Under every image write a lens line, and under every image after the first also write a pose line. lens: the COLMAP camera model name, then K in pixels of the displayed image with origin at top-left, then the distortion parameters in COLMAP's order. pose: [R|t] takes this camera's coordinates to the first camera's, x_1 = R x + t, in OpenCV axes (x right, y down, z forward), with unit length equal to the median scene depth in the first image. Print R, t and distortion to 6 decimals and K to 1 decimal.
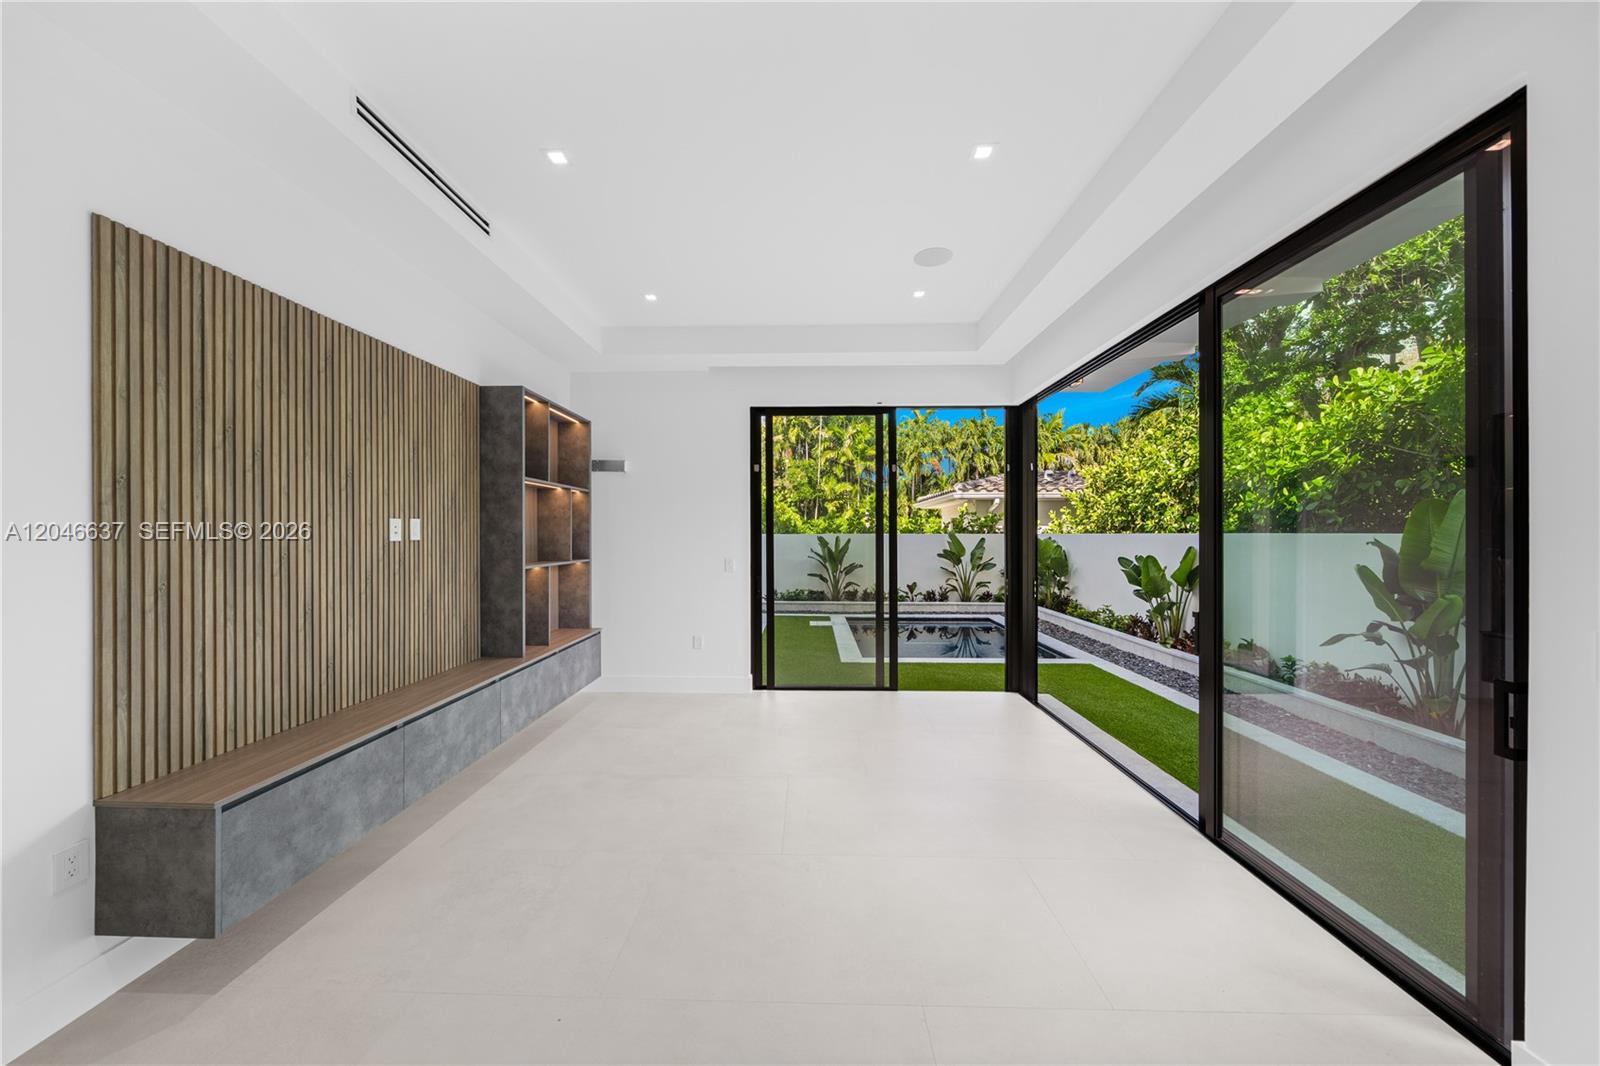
lens RADIAL K [[550.5, 0, 791.7], [0, 550.5, 532.2], [0, 0, 1]] dist [0.000341, -0.000110]
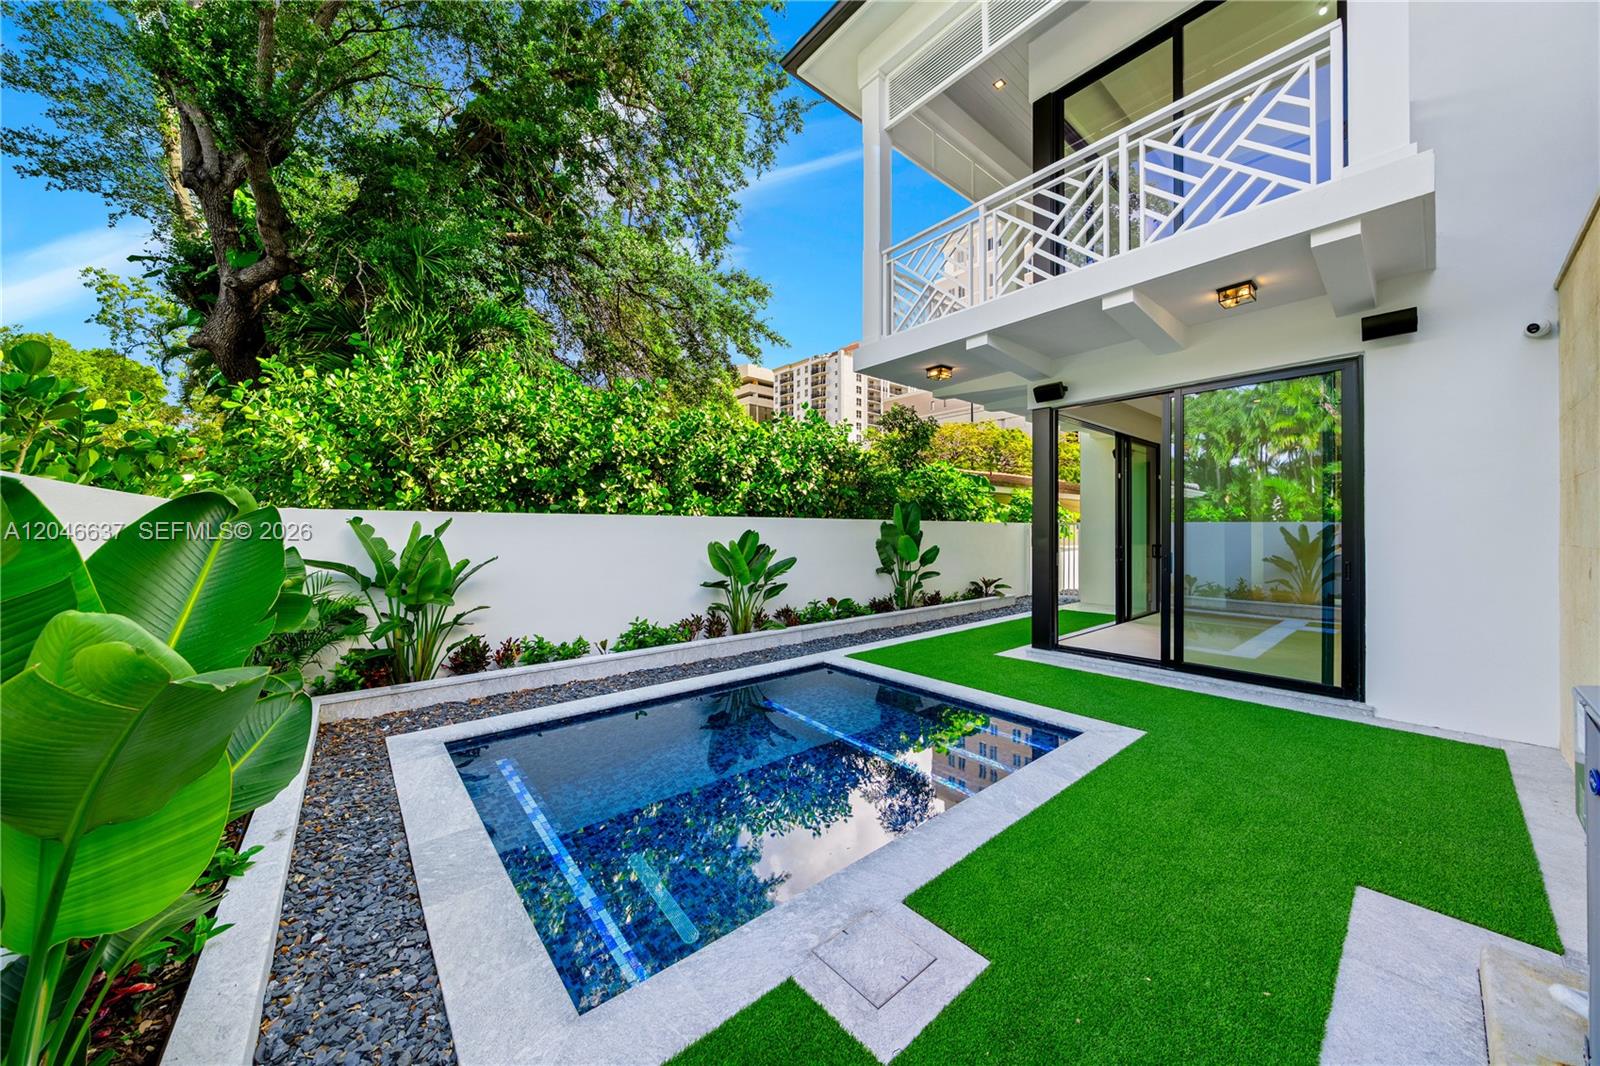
lens RADIAL K [[550.5, 0, 799.3], [0, 550.5, 526.8], [0, 0, 1]] dist [0.000341, -0.000110]
pose [[-0.676726, -0.000659, 0.736235, -0.051034], [-0.006985, 0.999960, -0.005525, 0.014673], [-0.736202, -0.008881, -0.676704, 0.956929]]
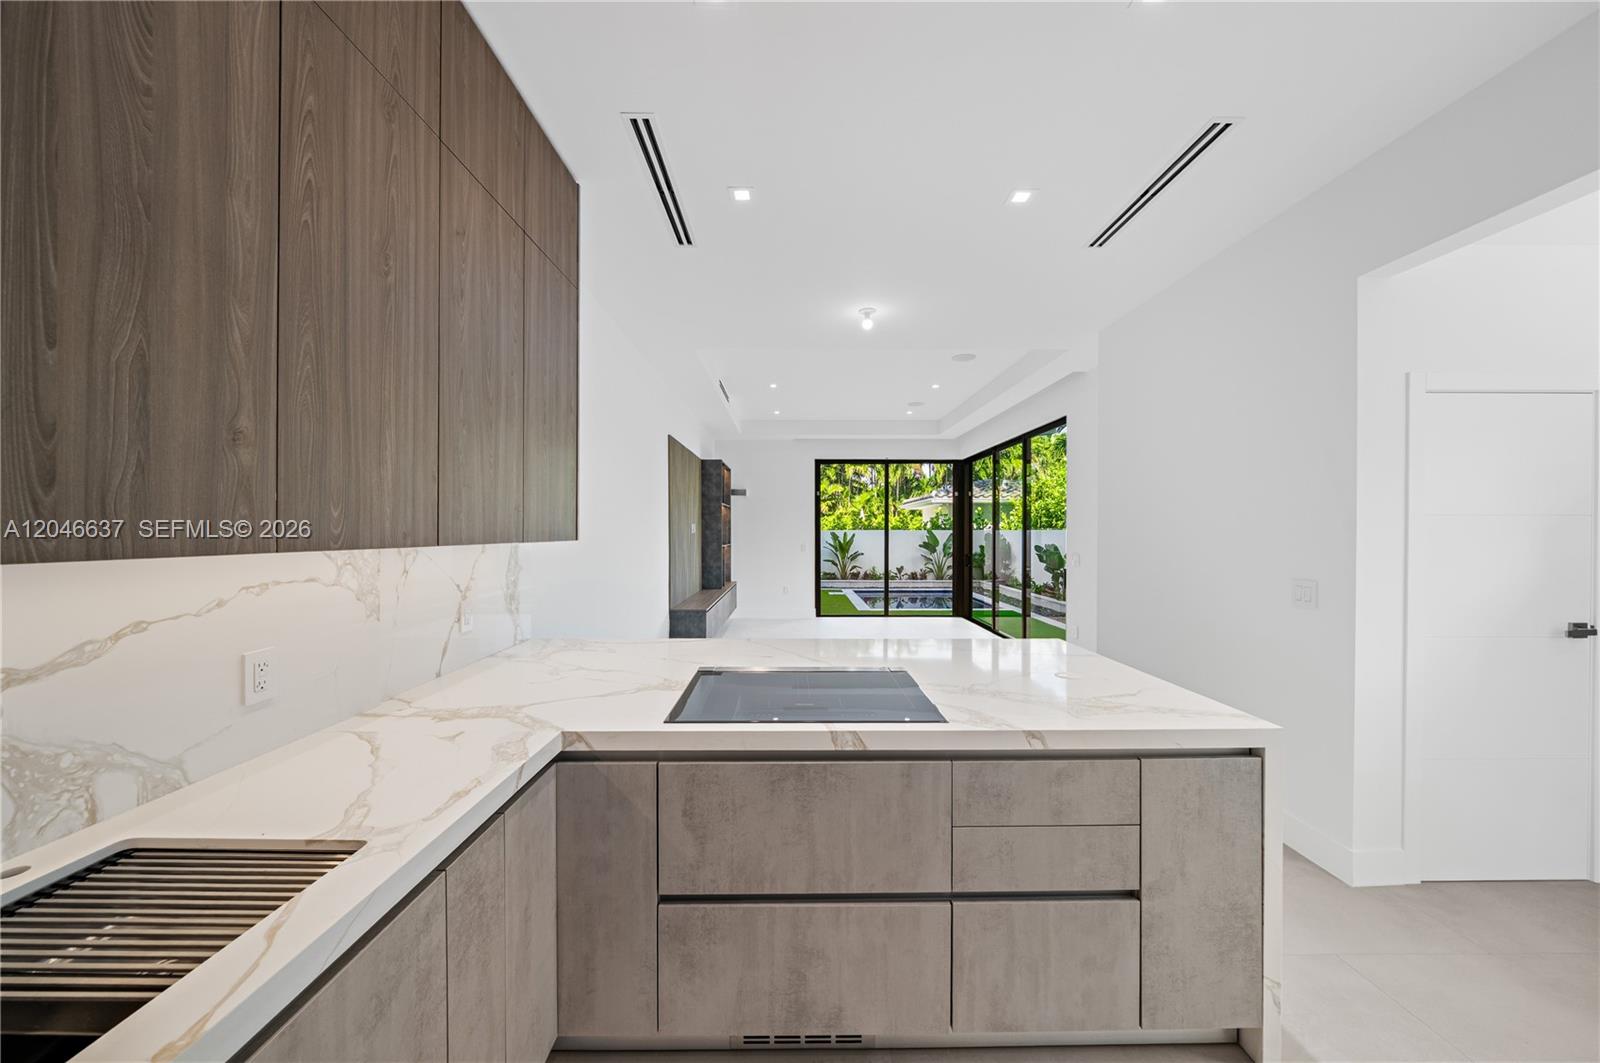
lens RADIAL K [[550.5, 0, 794.3], [0, 550.5, 534.6], [0, 0, 1]] dist [0.000341, -0.000110]
pose [[0.999366, -0.002095, 0.035550, -0.088703], [0.001739, 0.999948, 0.010040, -0.000038], [-0.035570, -0.009972, 0.999317, -0.339902]]
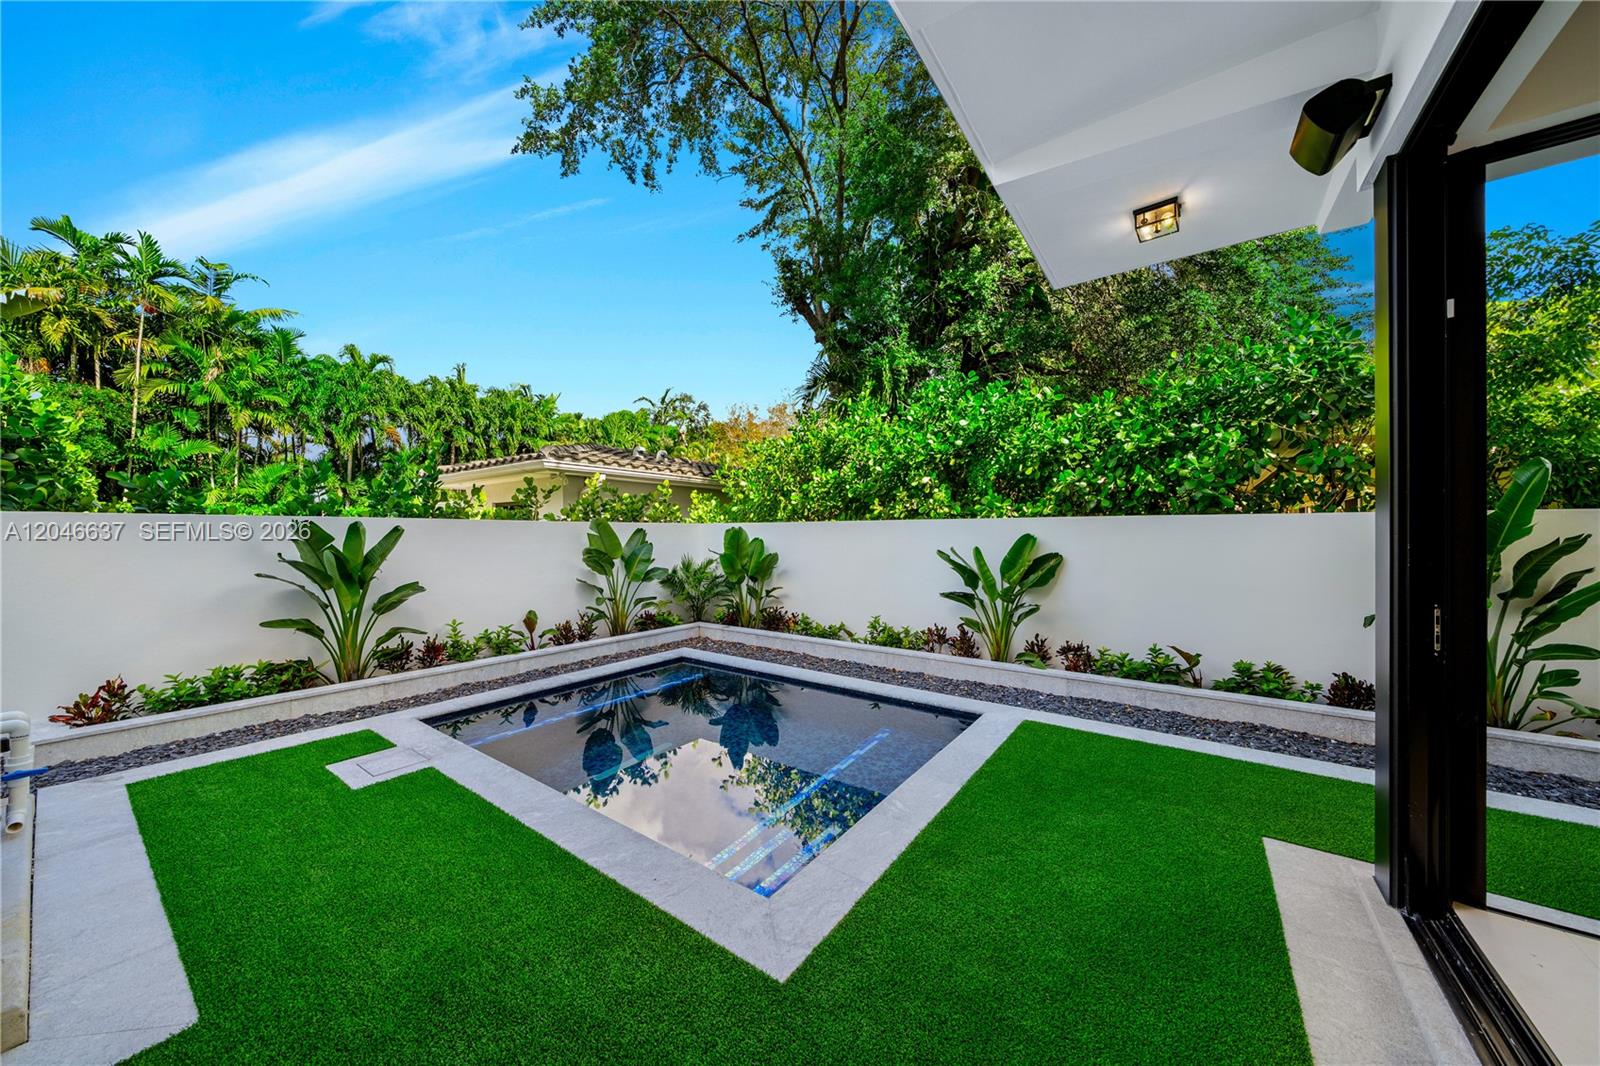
lens RADIAL K [[550.5, 0, 798.2], [0, 550.5, 527.4], [0, 0, 1]] dist [0.000341, -0.000110]
pose [[0.568321, 0.010322, 0.822742, -0.068975], [-0.001962, 0.999935, -0.011189, 0.015547], [-0.822805, 0.004745, 0.568304, 0.487558]]
